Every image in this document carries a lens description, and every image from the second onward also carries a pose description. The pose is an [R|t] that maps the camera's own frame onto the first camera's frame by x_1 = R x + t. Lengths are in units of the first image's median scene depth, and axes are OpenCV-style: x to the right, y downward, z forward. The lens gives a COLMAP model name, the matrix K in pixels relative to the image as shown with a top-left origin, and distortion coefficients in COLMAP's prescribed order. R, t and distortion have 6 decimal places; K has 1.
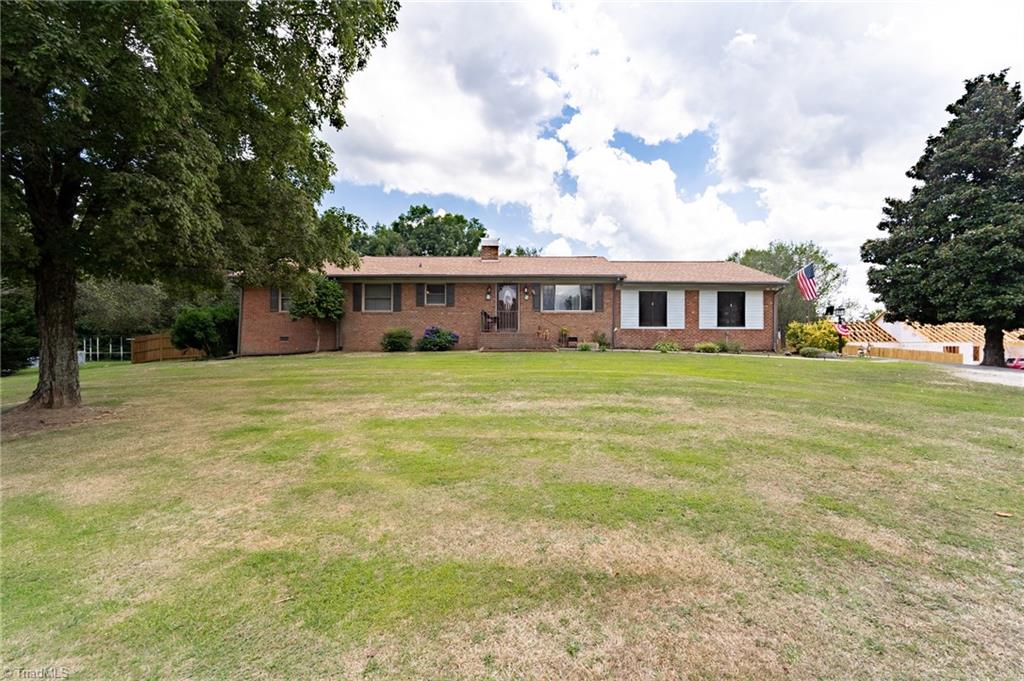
lens RADIAL K [[444.4, 0, 511.4], [0, 444.4, 339.7], [0, 0, 1]] dist [-0.002040, 0.000362]
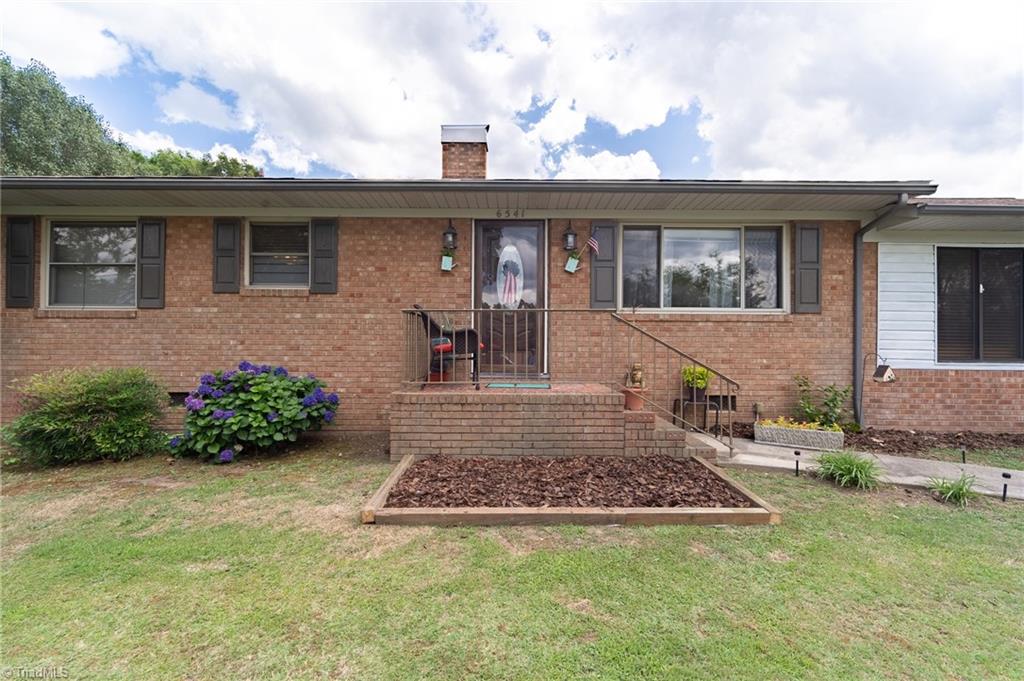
lens RADIAL K [[444.4, 0, 510.3], [0, 444.4, 340.6], [0, 0, 1]] dist [-0.002040, 0.000362]
pose [[0.999974, 0.004958, -0.005149, -0.006381], [-0.004979, 0.999979, -0.004058, -0.042063], [0.005128, 0.004084, 0.999979, 0.693215]]
